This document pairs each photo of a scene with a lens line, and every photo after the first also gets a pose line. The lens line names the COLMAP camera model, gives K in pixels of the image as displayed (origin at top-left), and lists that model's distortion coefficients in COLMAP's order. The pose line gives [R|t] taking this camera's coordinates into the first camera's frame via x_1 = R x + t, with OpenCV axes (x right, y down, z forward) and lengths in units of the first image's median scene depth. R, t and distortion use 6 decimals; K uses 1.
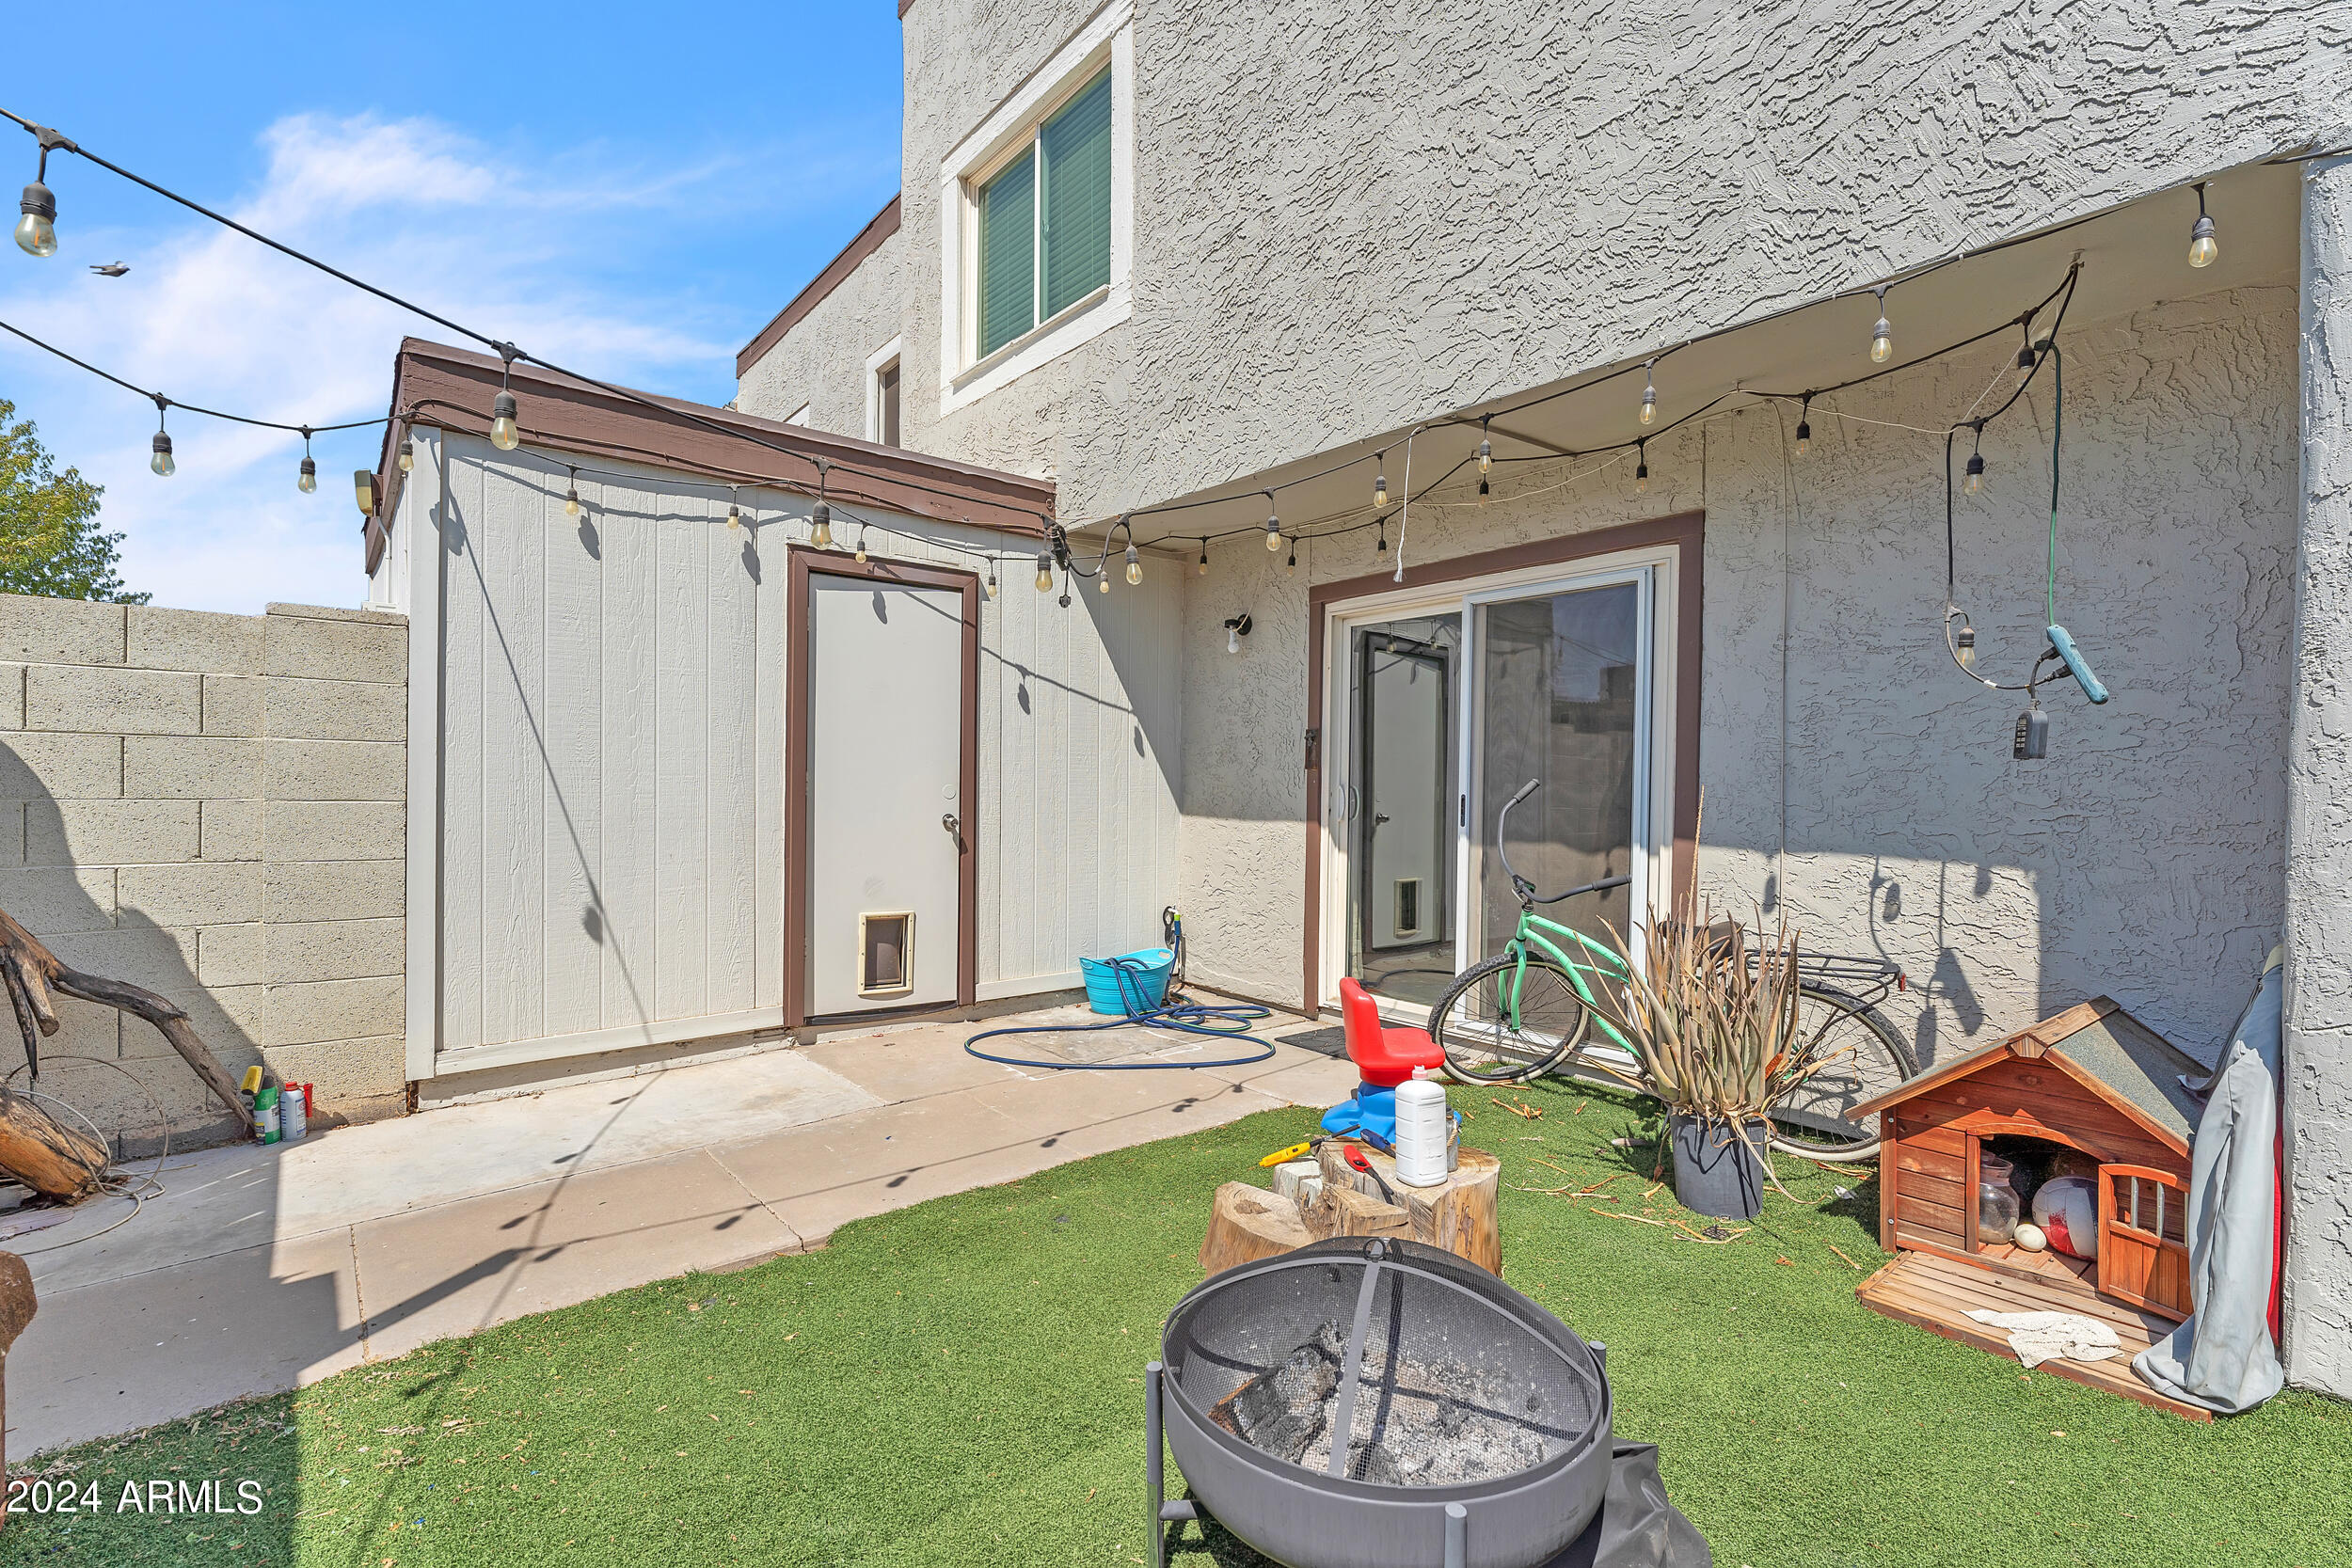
lens RADIAL K [[1082.8, 0, 1168.6], [0, 1082.8, 783.9], [0, 0, 1]] dist [-0.004589, -0.001978]
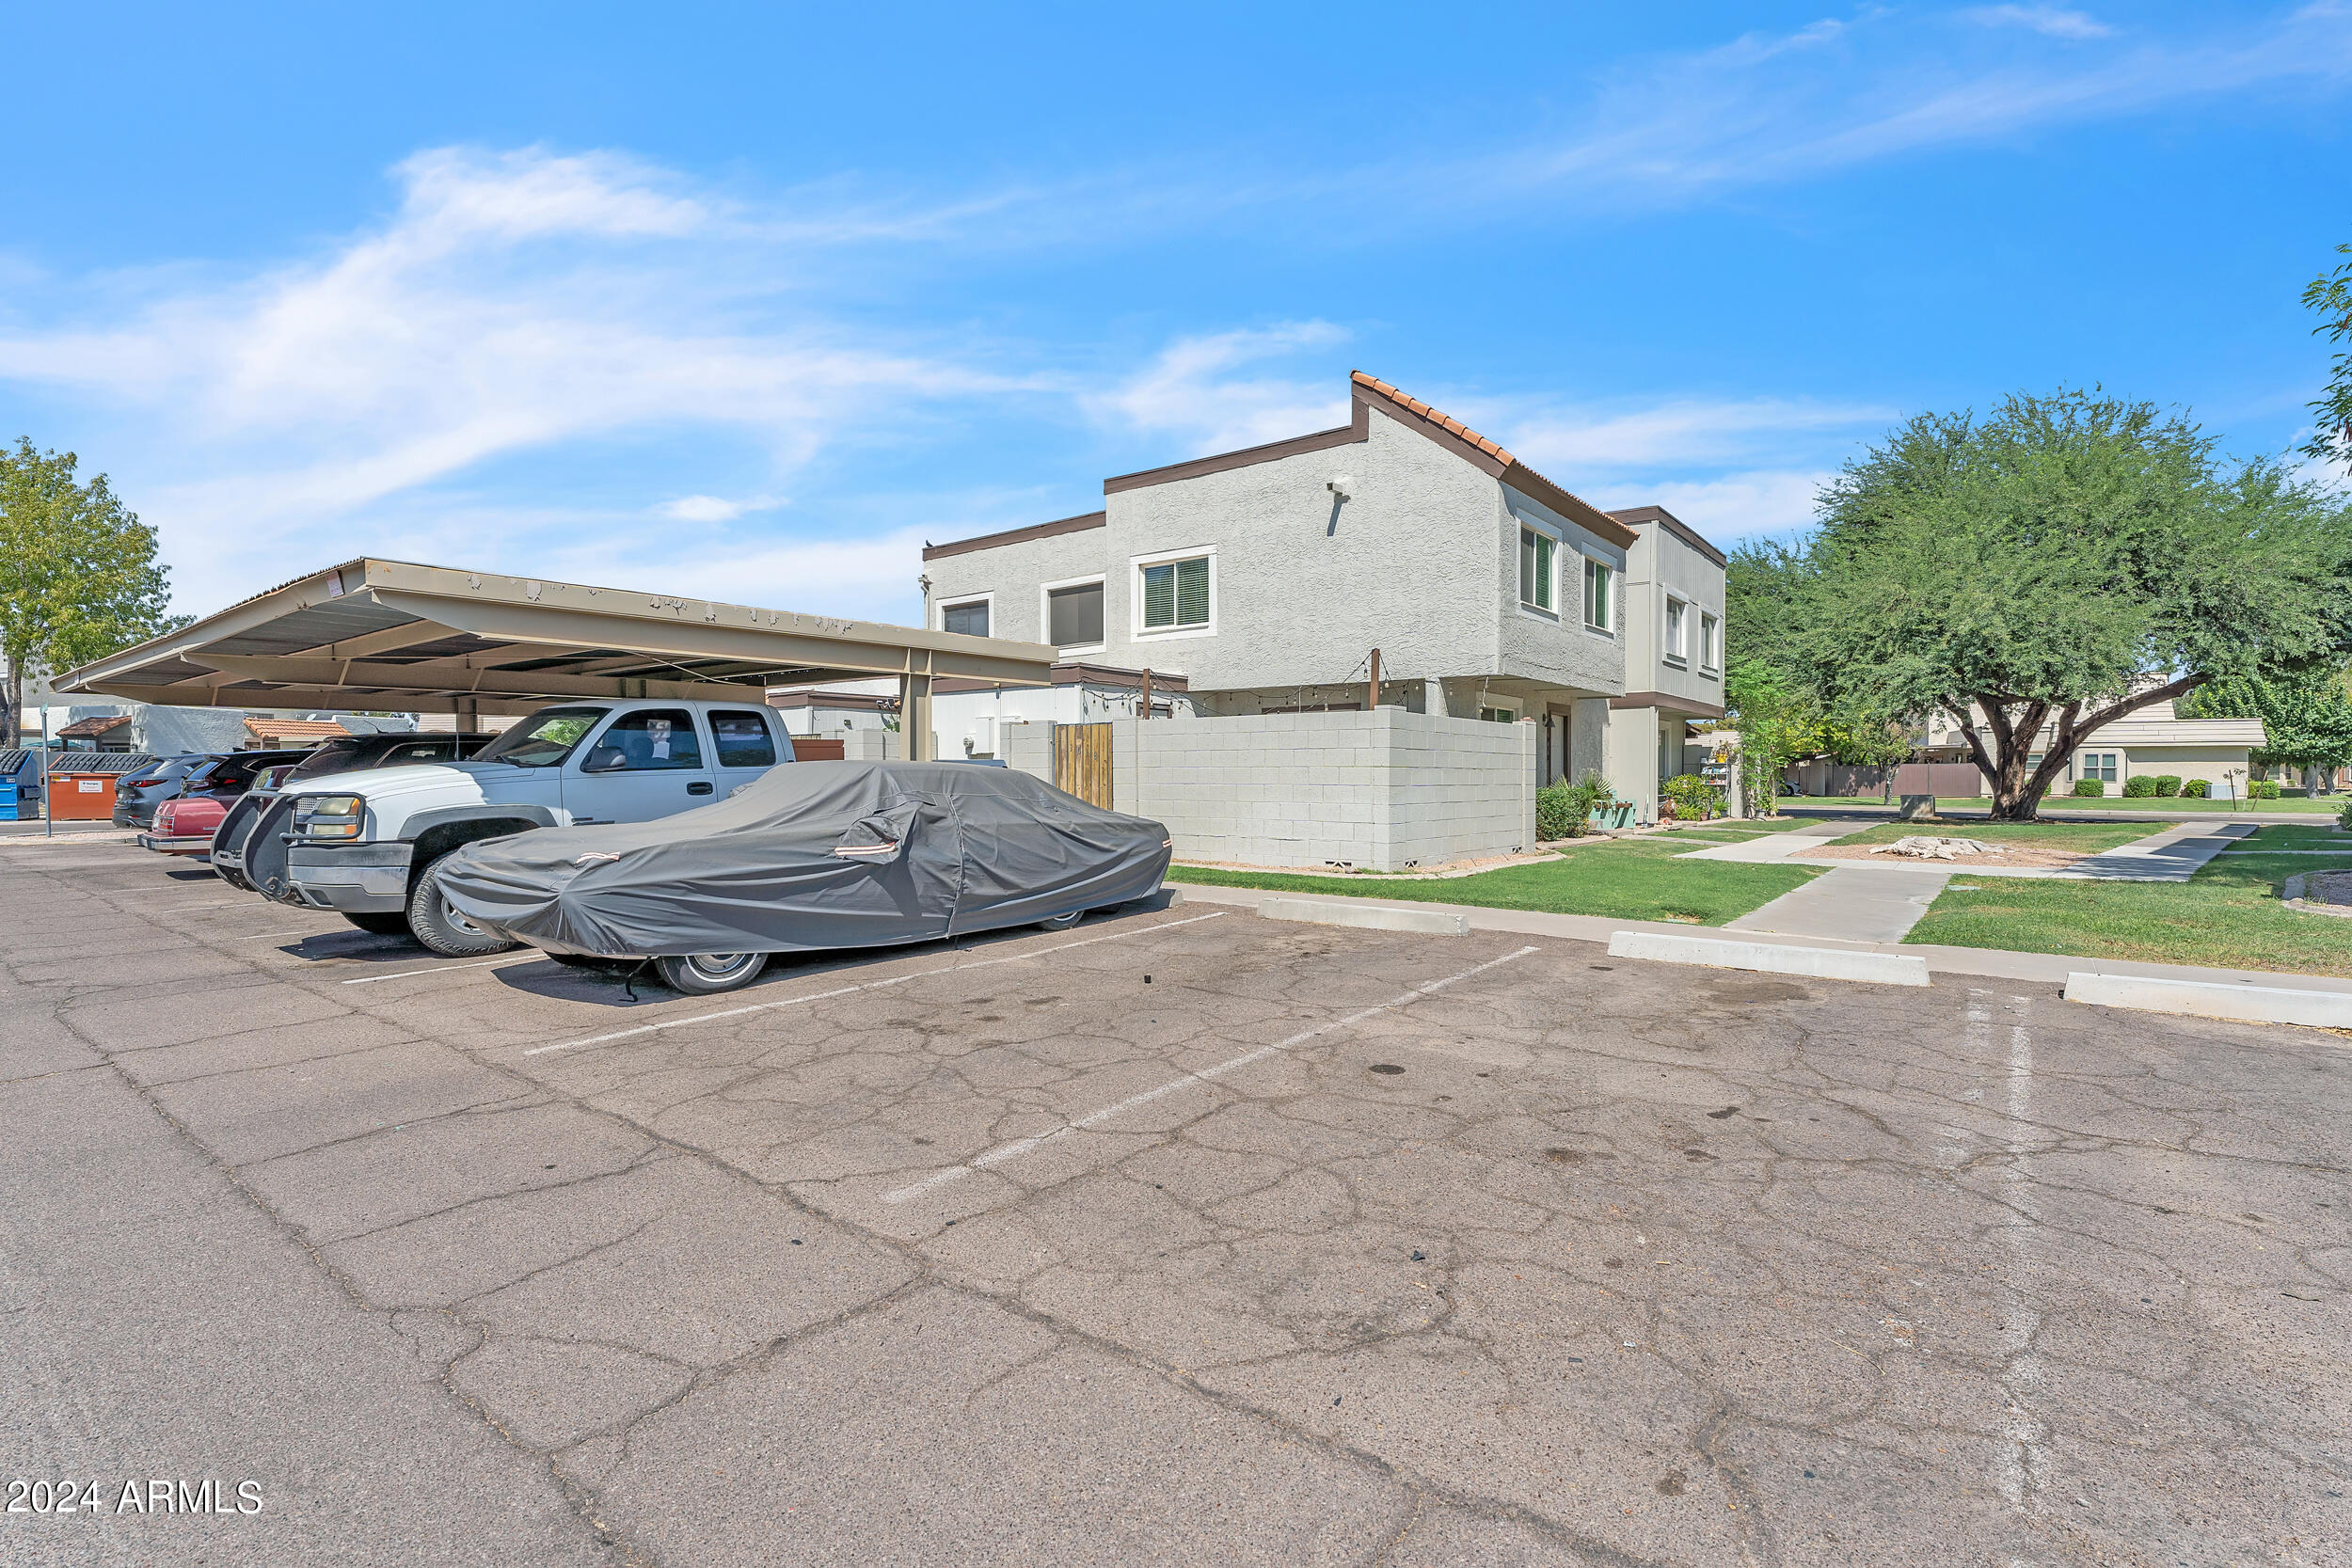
lens RADIAL K [[1082.8, 0, 1156.0], [0, 1082.8, 789.6], [0, 0, 1]] dist [-0.004589, -0.001978]
pose [[0.977512, -0.013760, 0.210429, -0.939343], [0.009854, 0.999759, 0.019597, 0.011890], [-0.210648, -0.017082, 0.977413, -2.354883]]
